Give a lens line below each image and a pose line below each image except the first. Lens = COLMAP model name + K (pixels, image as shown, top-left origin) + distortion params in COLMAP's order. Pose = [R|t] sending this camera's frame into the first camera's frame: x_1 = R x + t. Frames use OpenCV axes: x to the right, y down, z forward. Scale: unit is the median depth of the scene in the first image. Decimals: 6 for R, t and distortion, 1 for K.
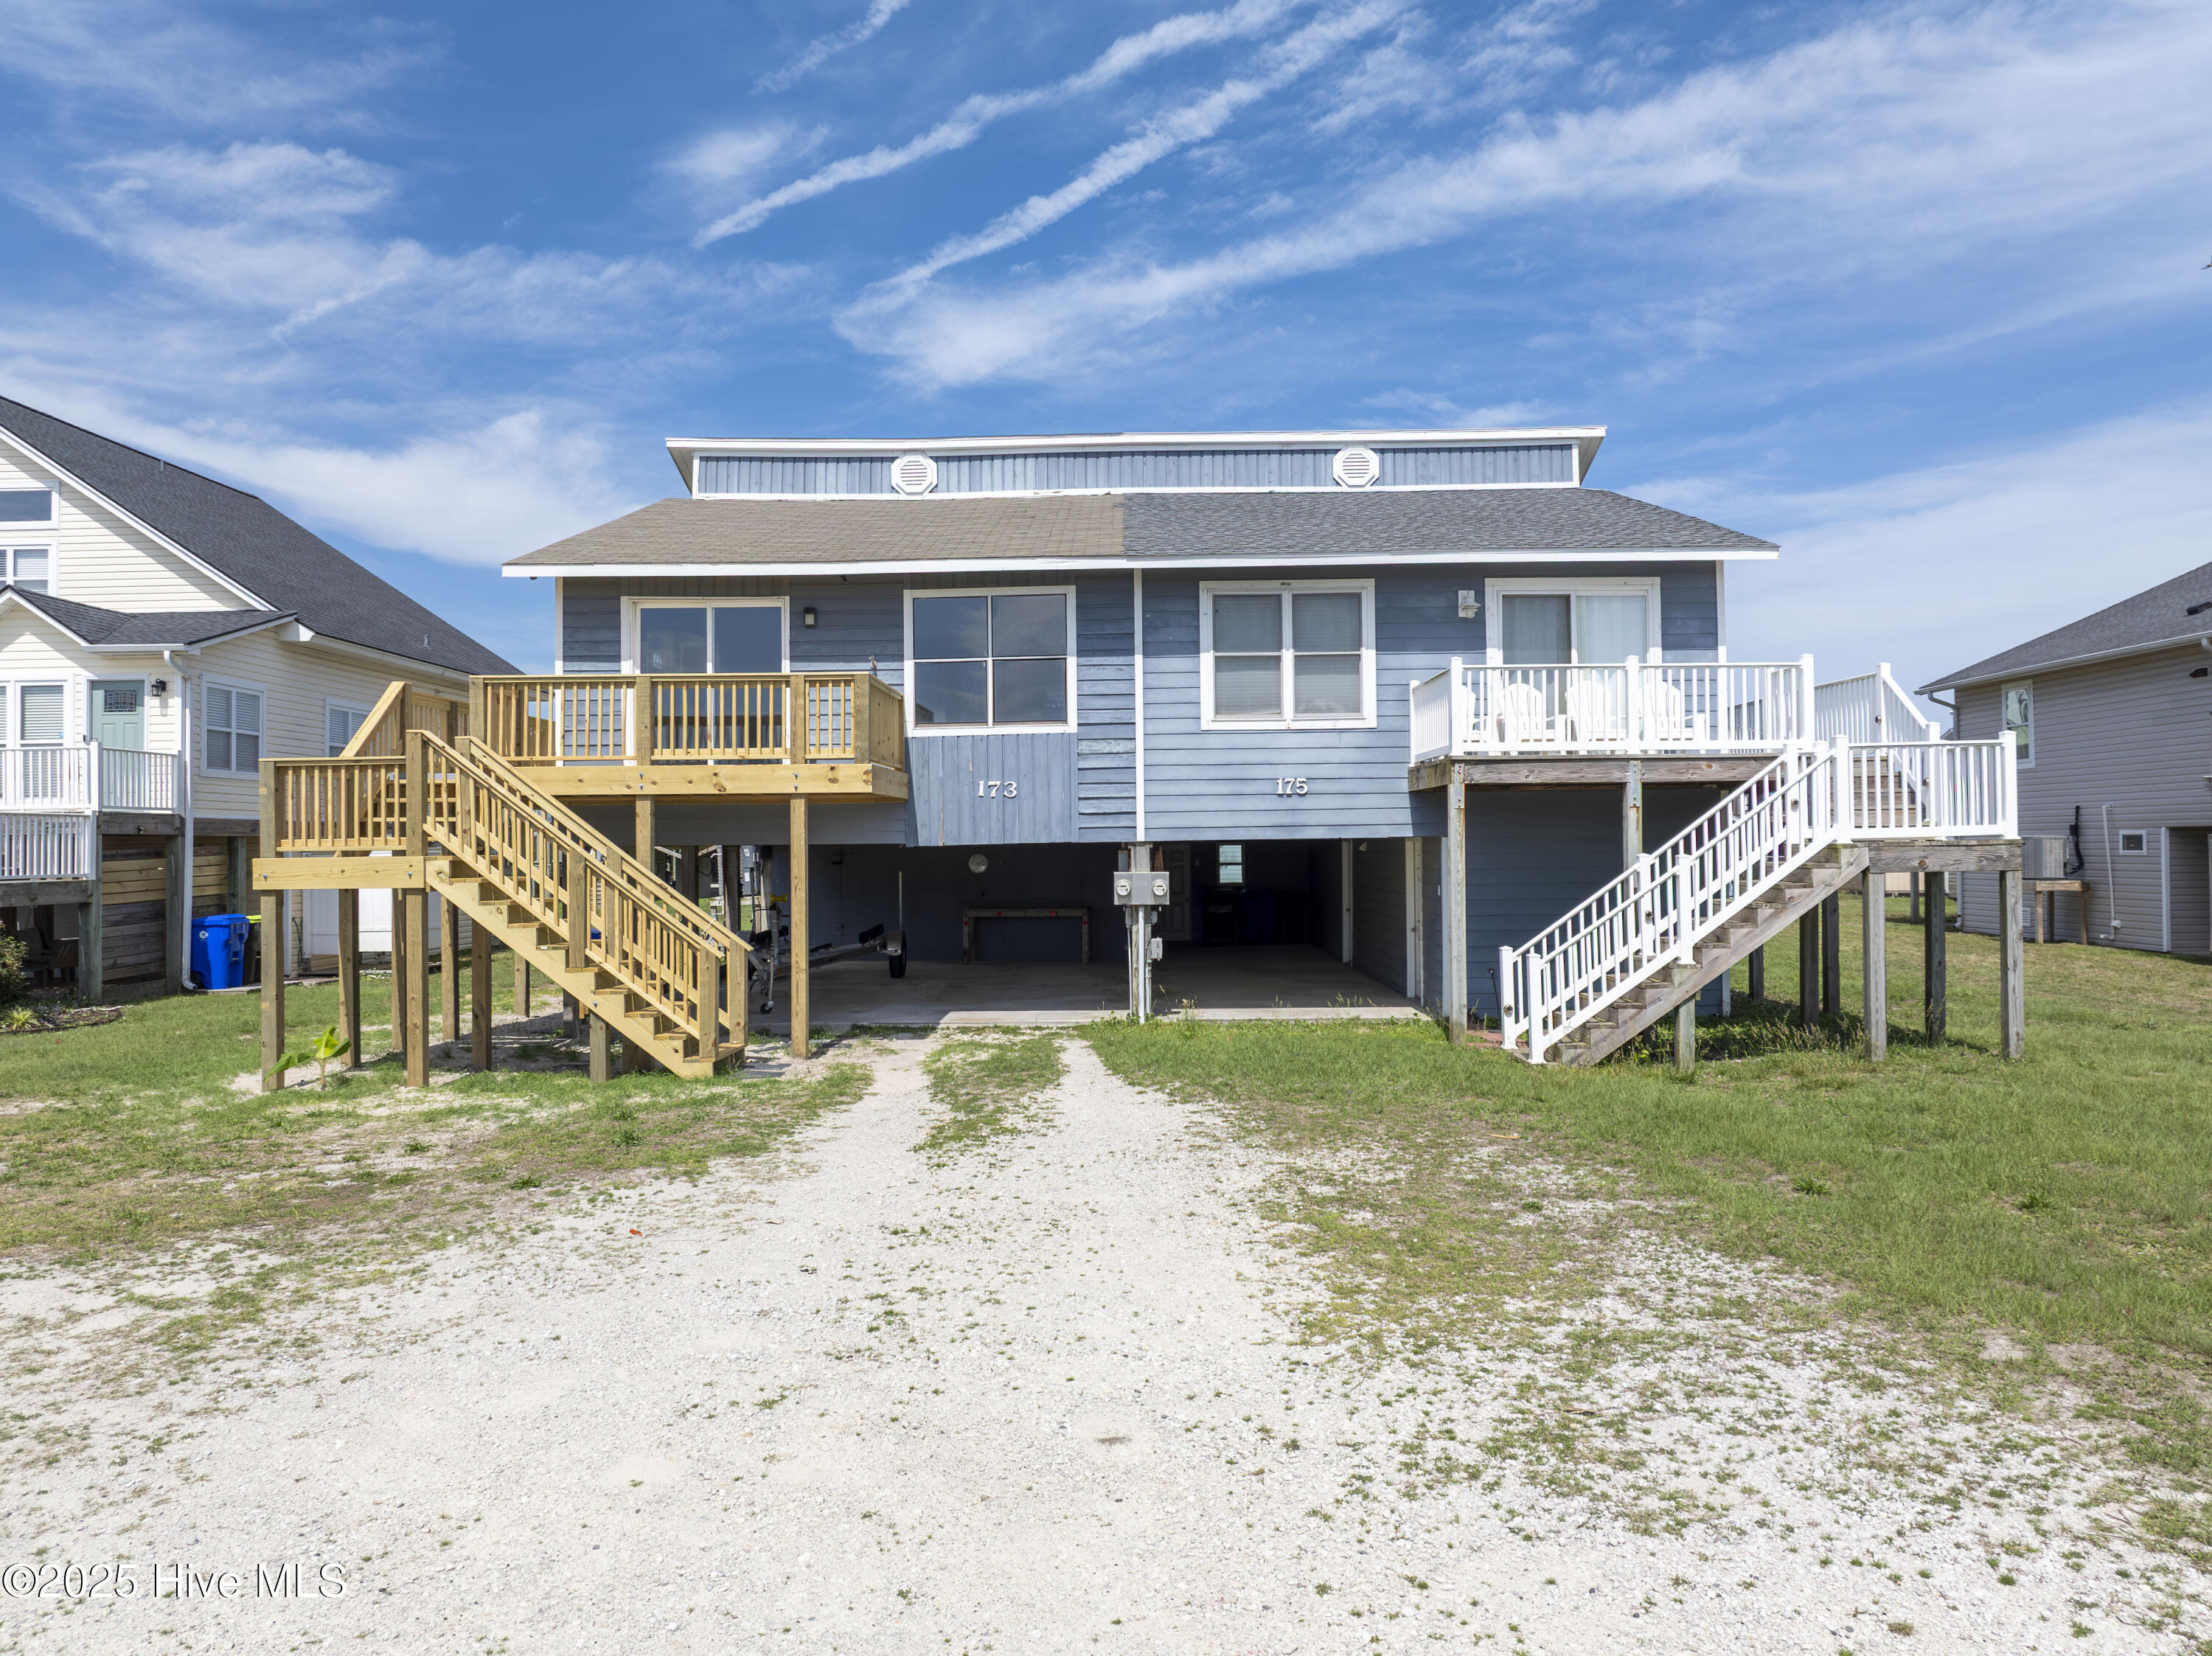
lens RADIAL K [[1564.0, 0, 1106.0], [0, 1564.0, 828.0], [0, 0, 1]] dist [-0.033379, -0.000478]
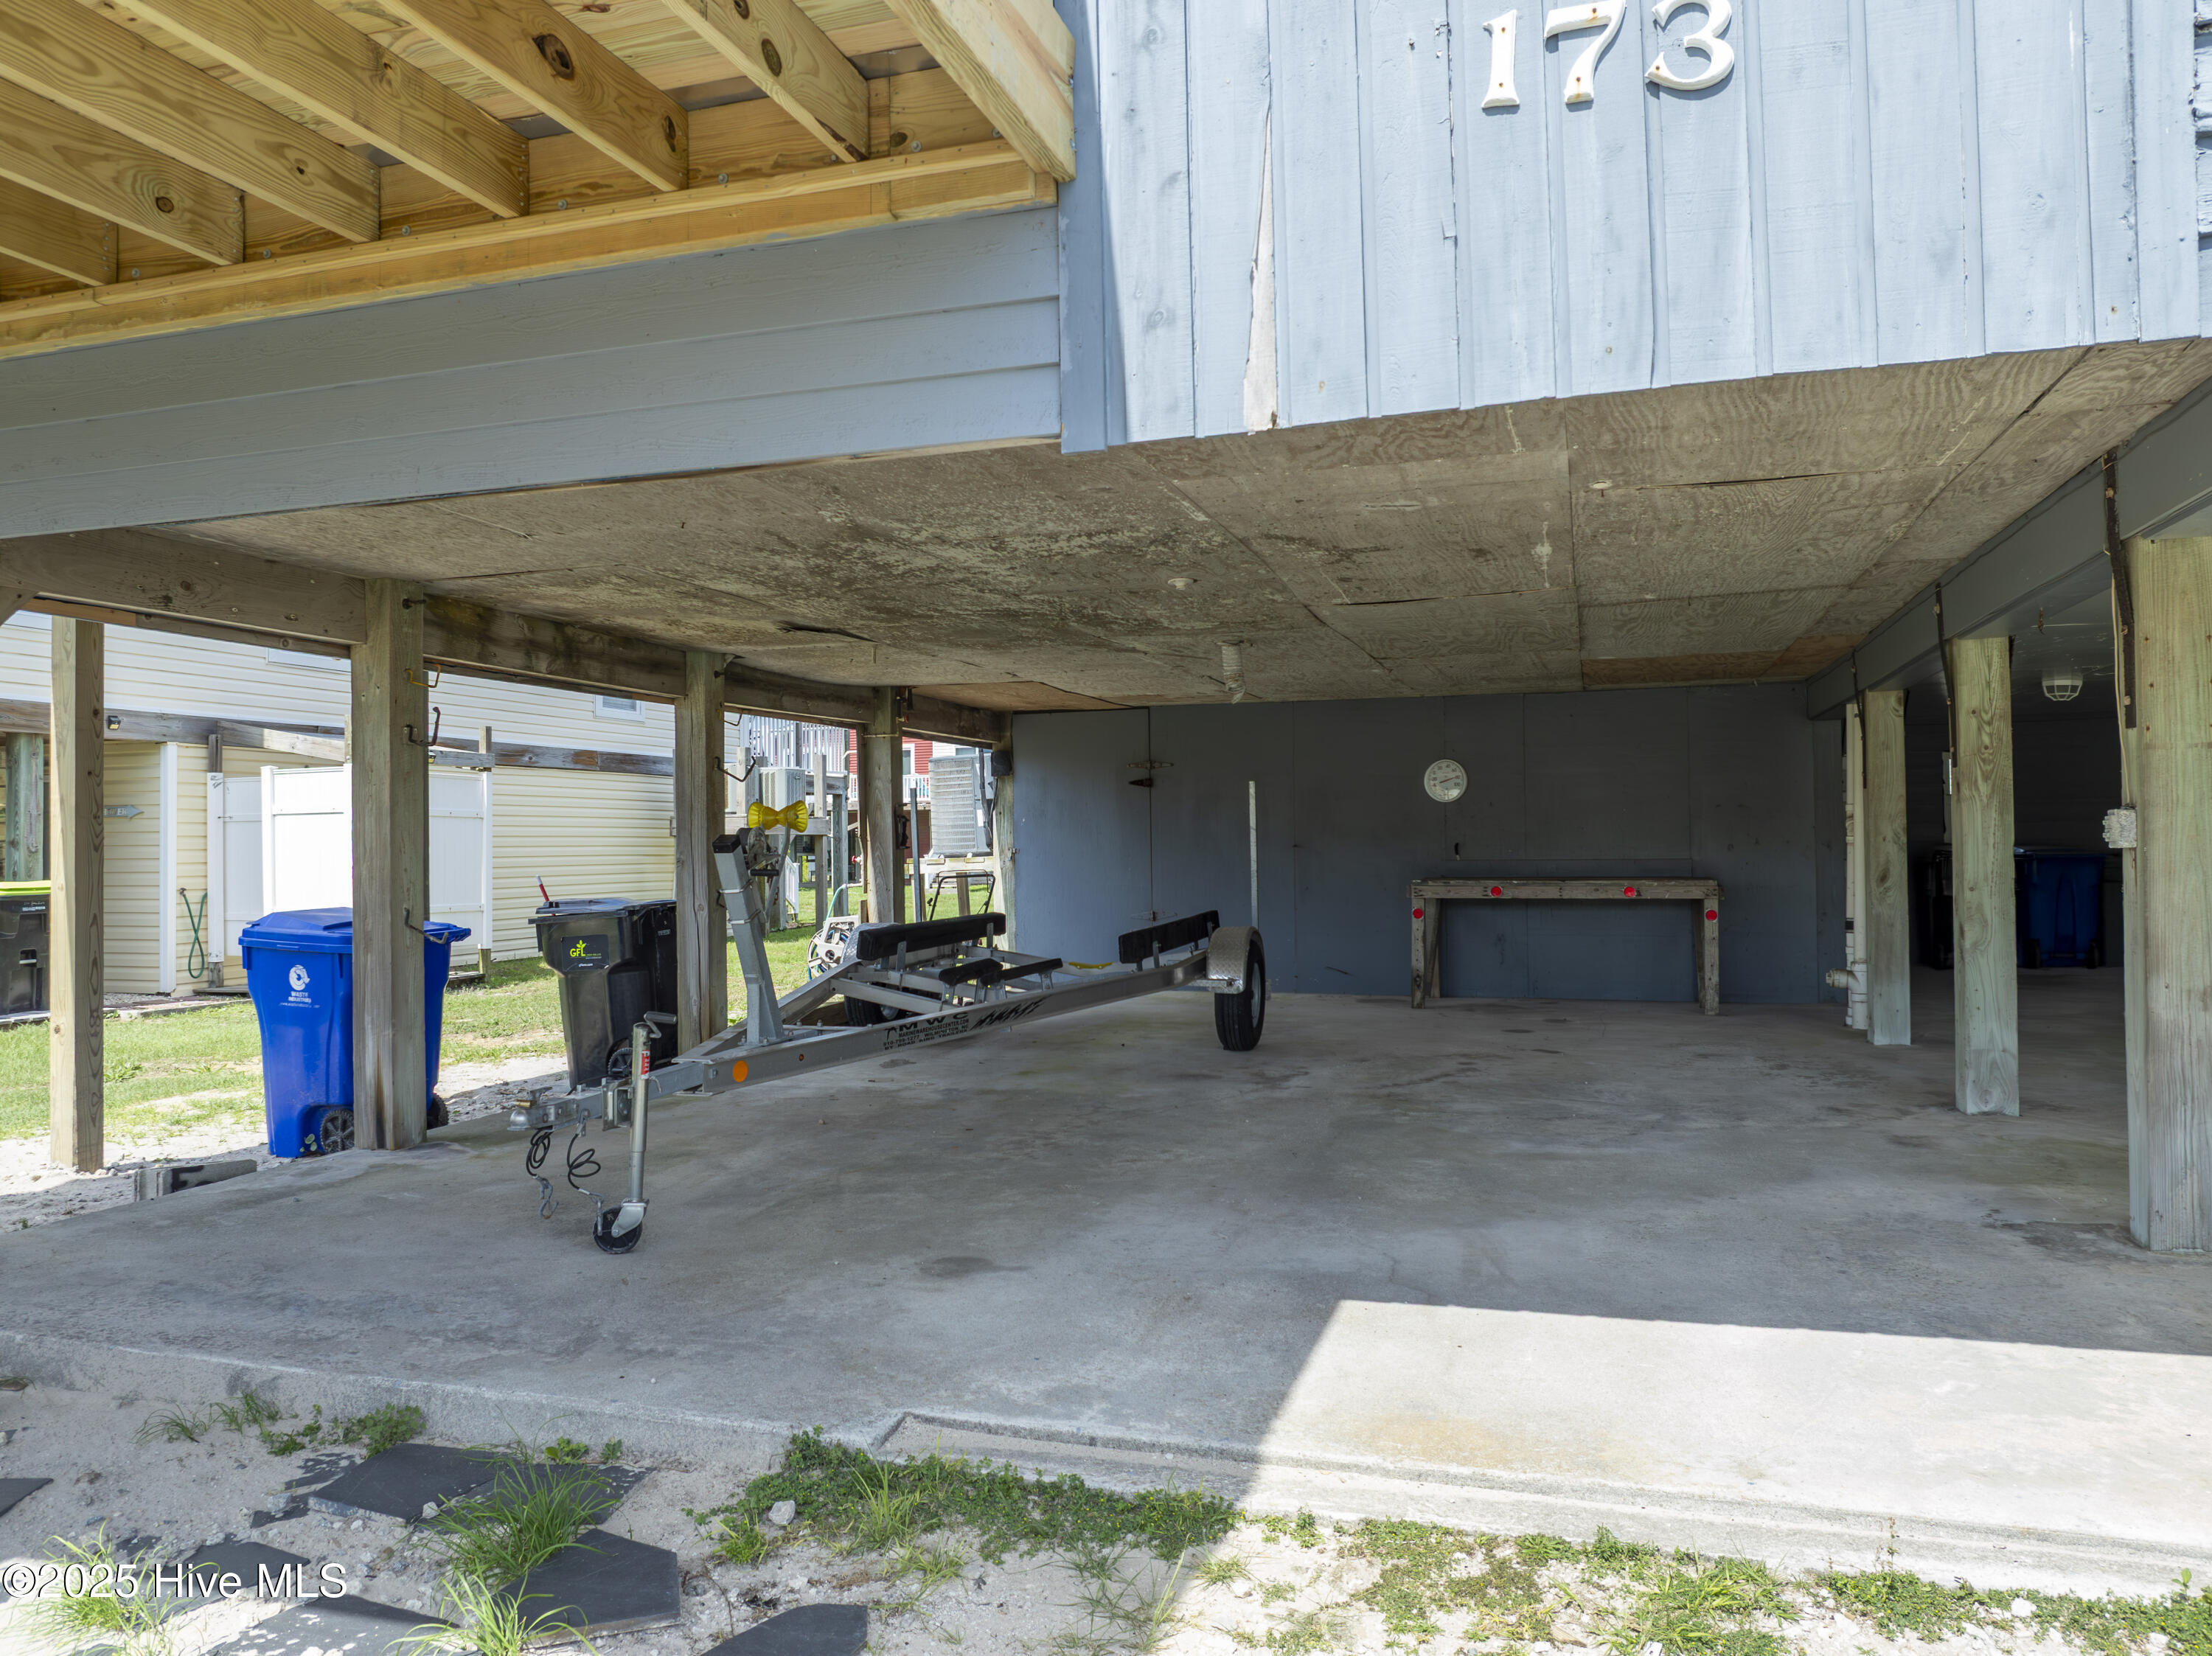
lens RADIAL K [[1558.8, 0, 1106.0], [0, 1558.8, 828.0], [0, 0, 1]] dist [-0.012017, -0.054130]
pose [[0.959159, -0.004172, -0.282836, -0.074158], [0.004869, 0.999987, 0.001760, 0.053902], [0.282825, -0.003065, 0.959167, 0.835984]]
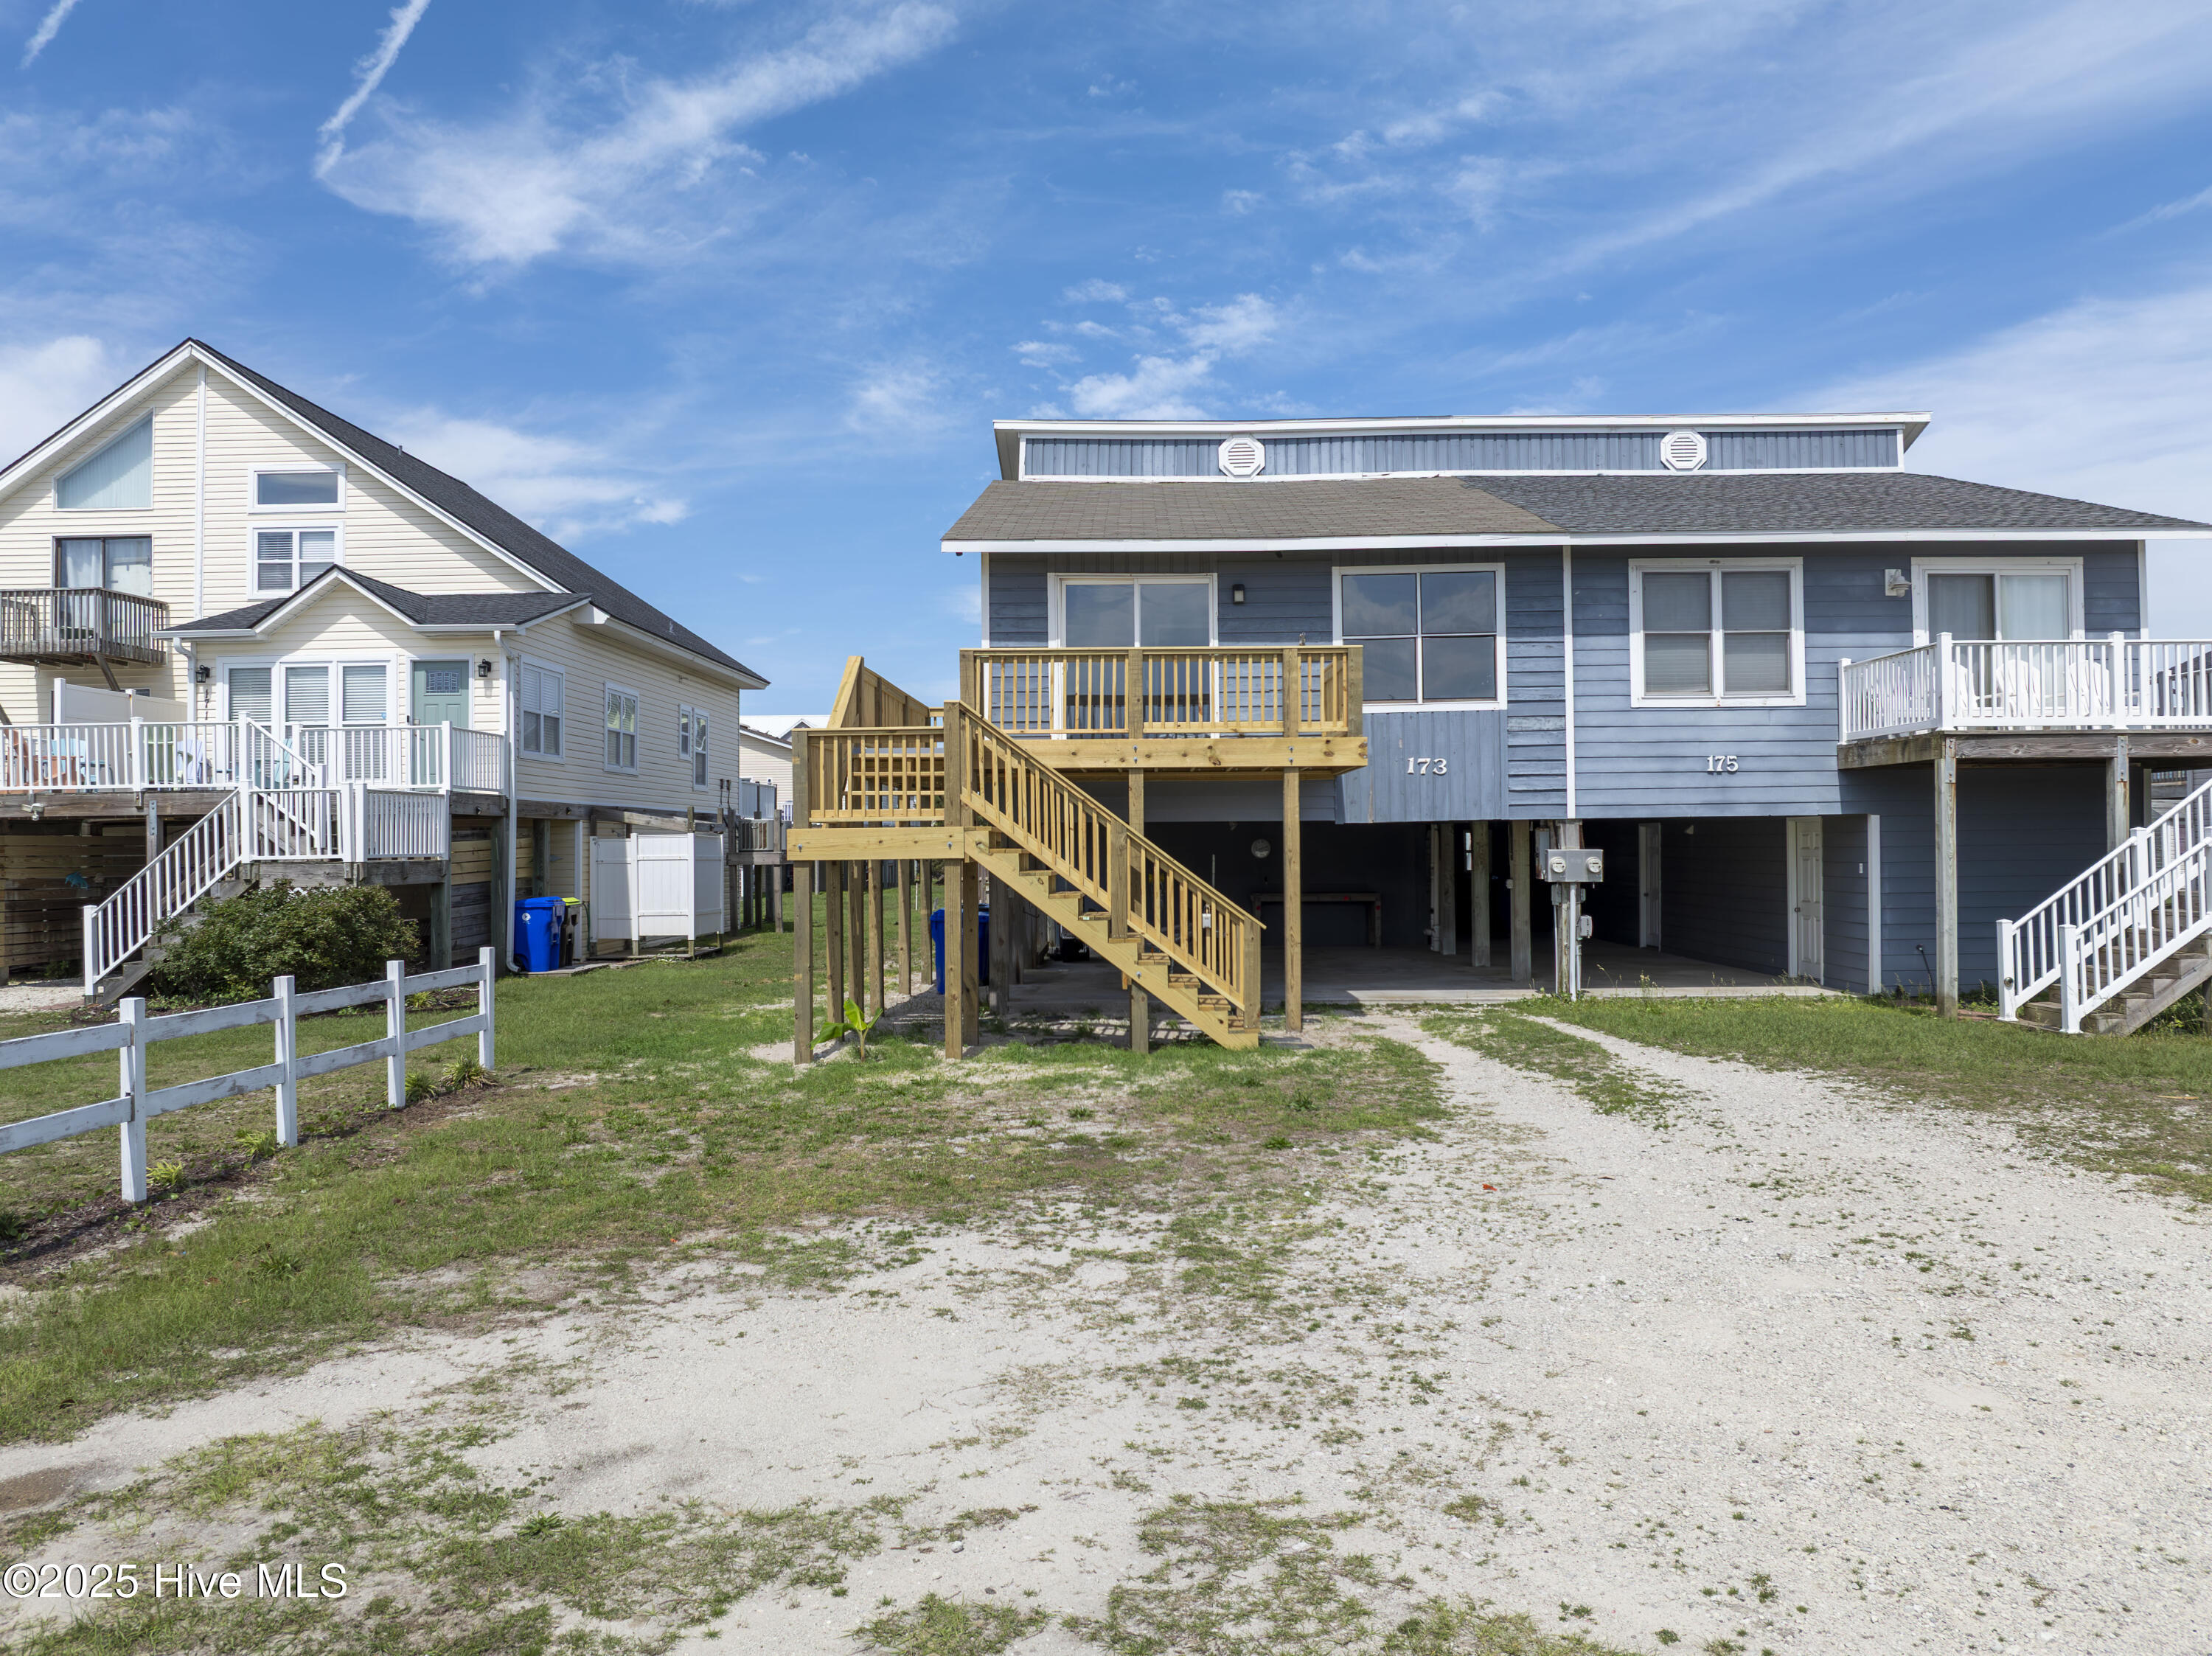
lens RADIAL K [[1558.8, 0, 1106.0], [0, 1558.8, 828.0], [0, 0, 1]] dist [-0.012017, -0.054130]
pose [[0.999982, 0.001417, -0.005877, -0.268986], [-0.001419, 0.999999, -0.000332, 0.015223], [0.005876, 0.000341, 0.999983, 0.002179]]
